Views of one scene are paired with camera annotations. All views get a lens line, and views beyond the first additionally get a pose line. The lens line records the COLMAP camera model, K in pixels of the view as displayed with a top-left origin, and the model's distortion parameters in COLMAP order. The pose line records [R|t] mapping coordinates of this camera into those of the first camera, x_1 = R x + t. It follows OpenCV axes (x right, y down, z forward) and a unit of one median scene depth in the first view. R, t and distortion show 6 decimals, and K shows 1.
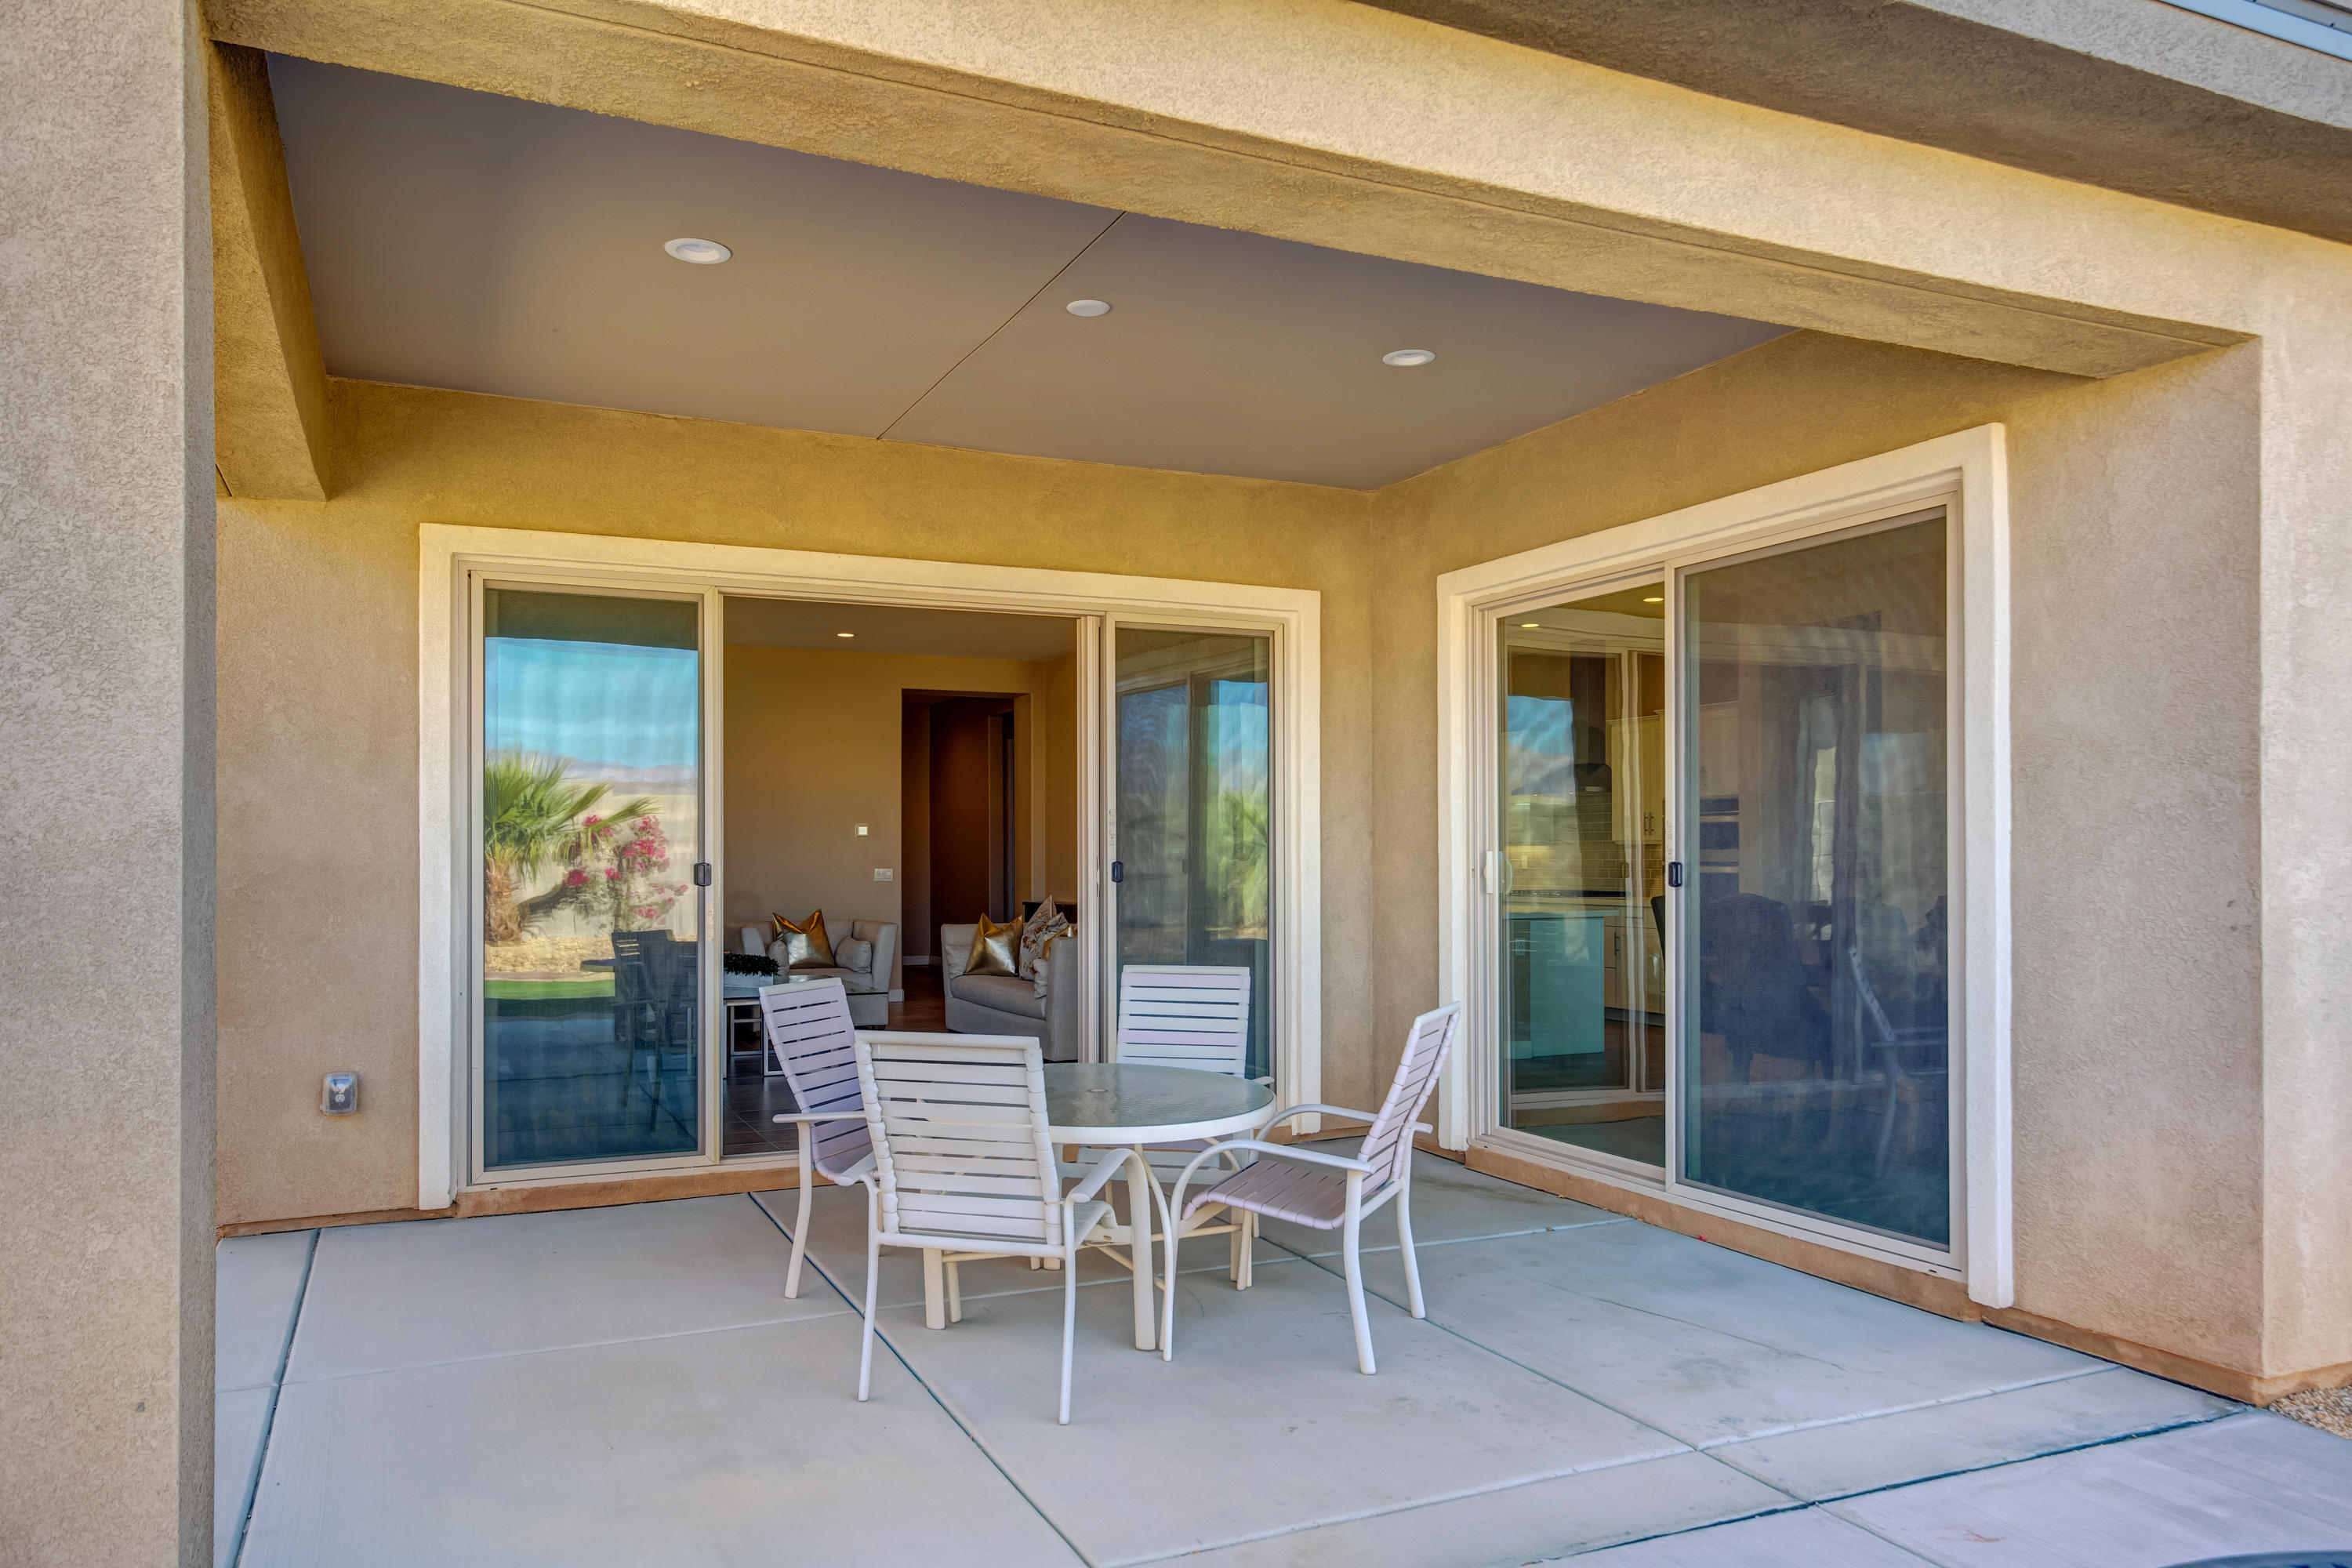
lens RADIAL K [[1510.7, 0, 1174.8], [0, 1510.7, 858.0], [0, 0, 1]] dist [0.011079, 0.000161]
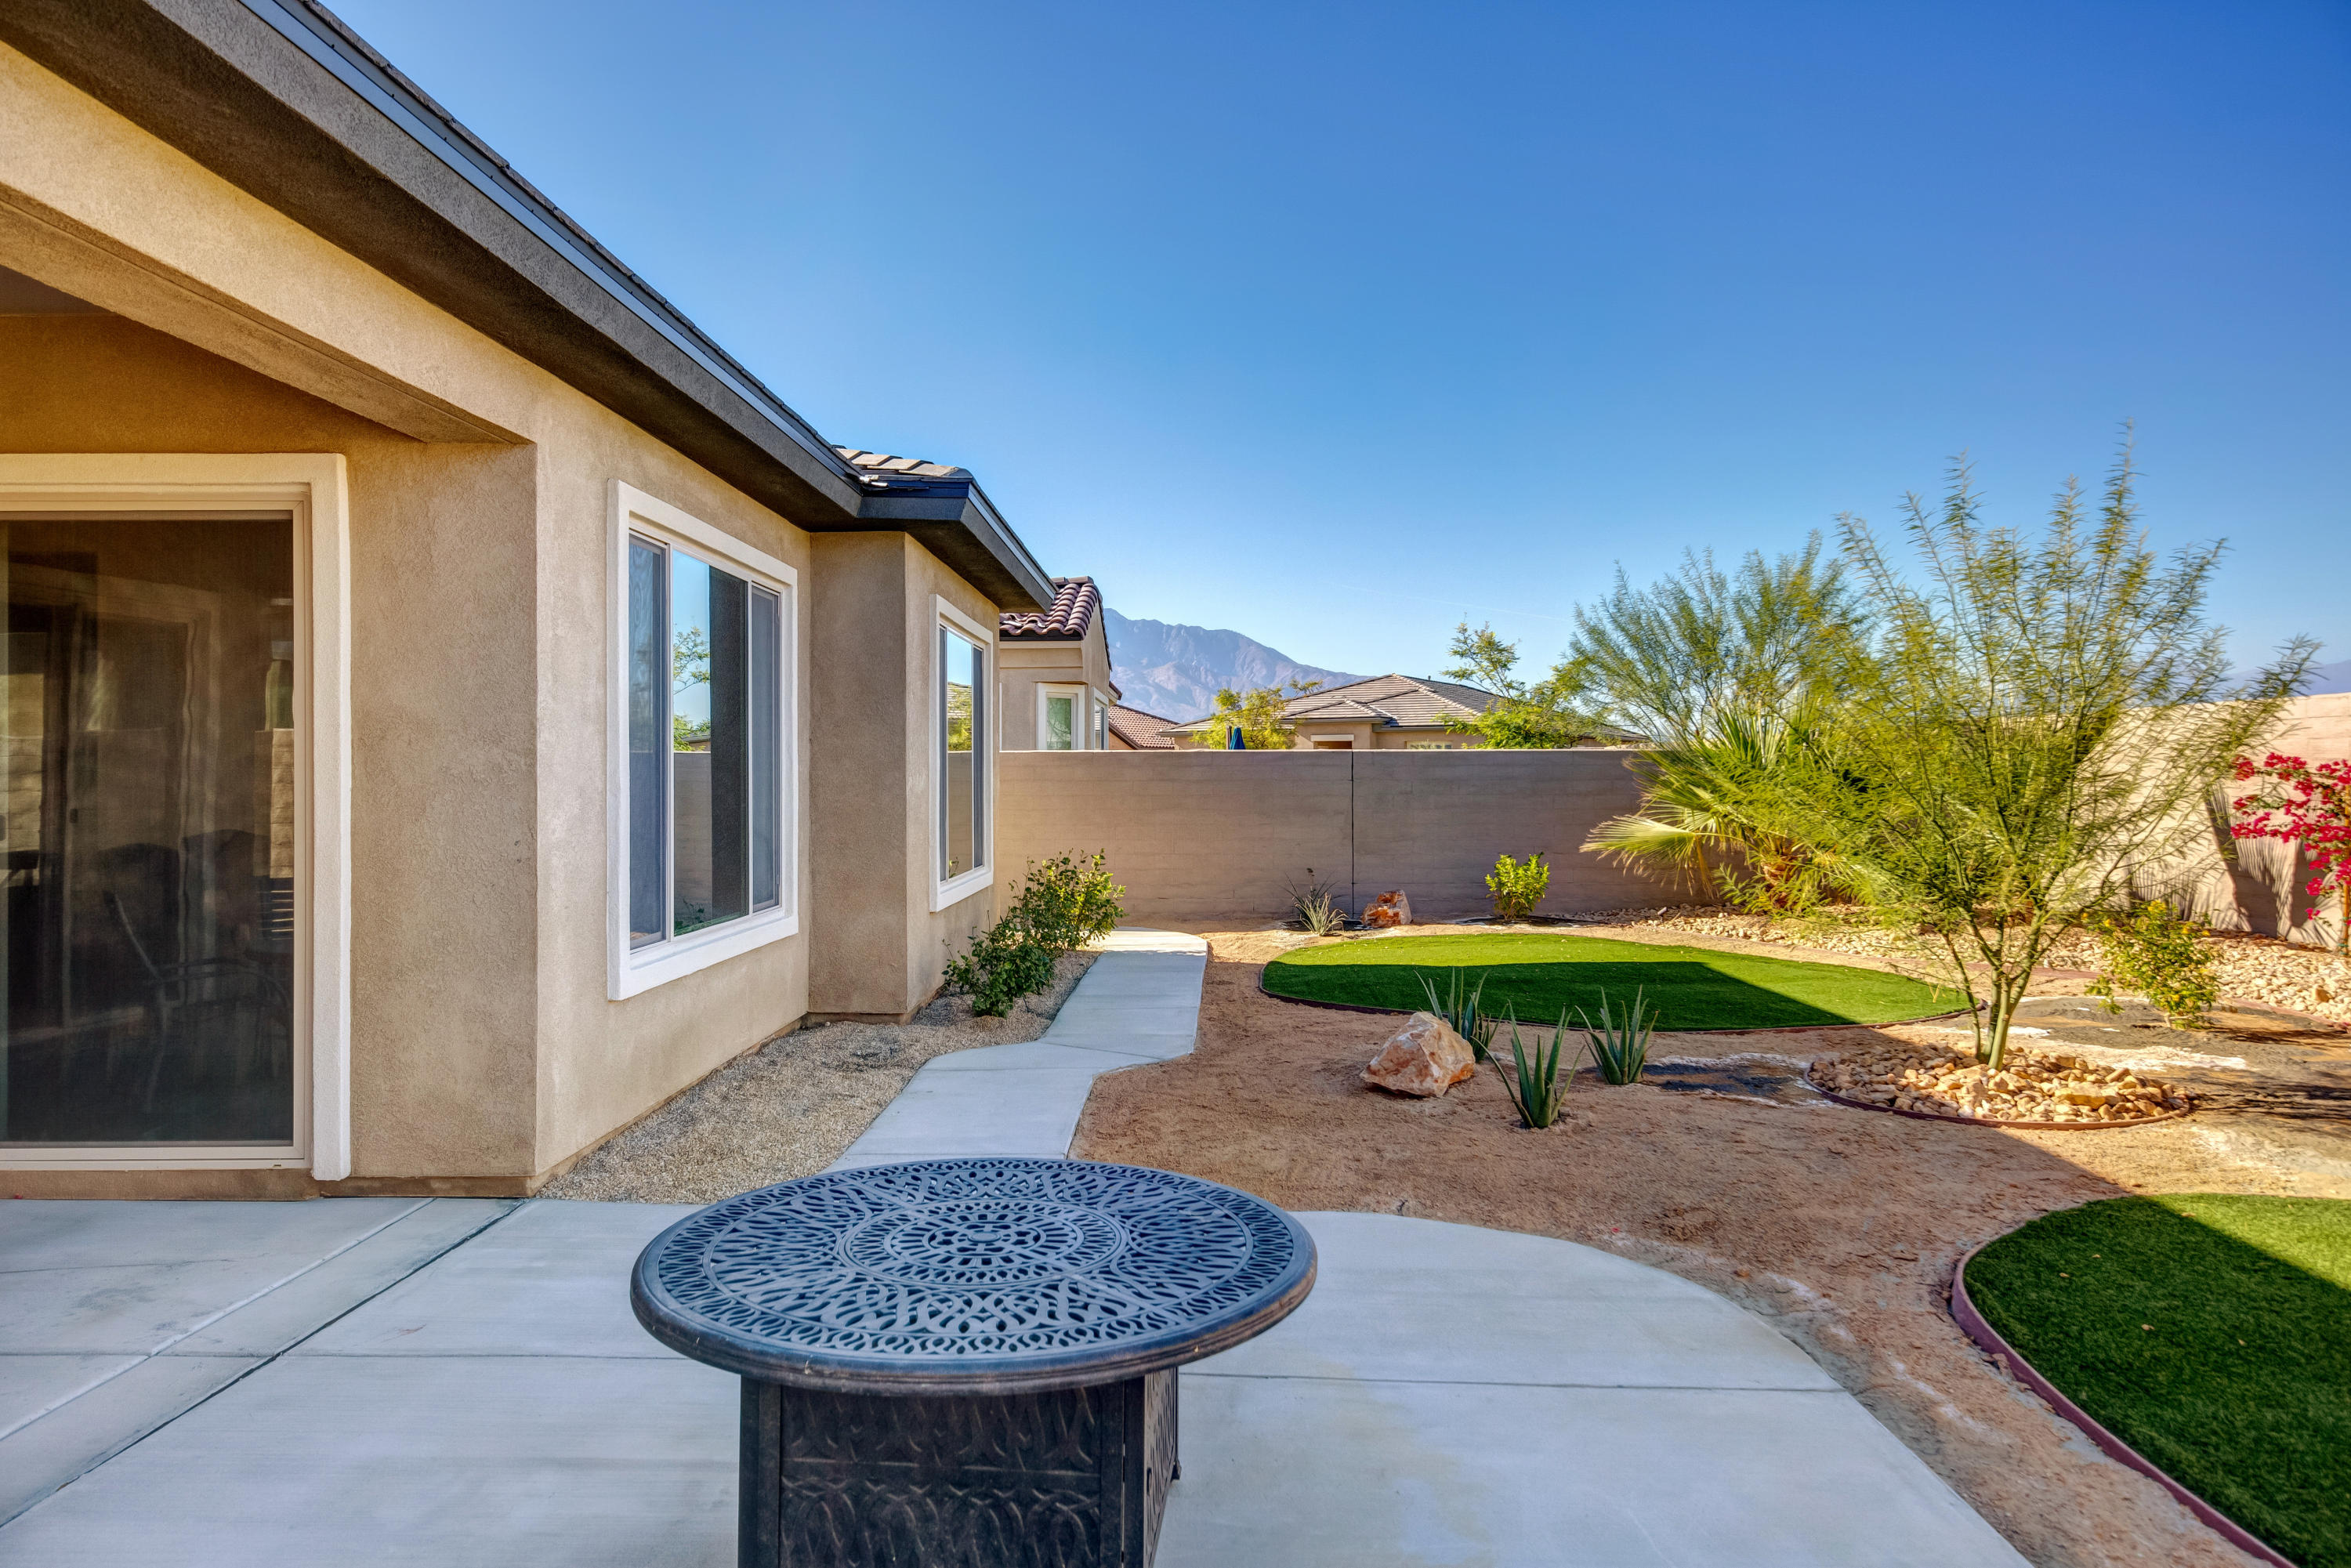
lens RADIAL K [[1617.6, 0, 1175.5], [0, 1617.6, 784.0], [0, 0, 1]] dist [0.005679, 0.003283]
pose [[0.407487, -0.006429, 0.913188, -0.416025], [-0.002061, 0.999966, 0.007959, -0.037198], [-0.913209, -0.005126, 0.407460, -0.159680]]
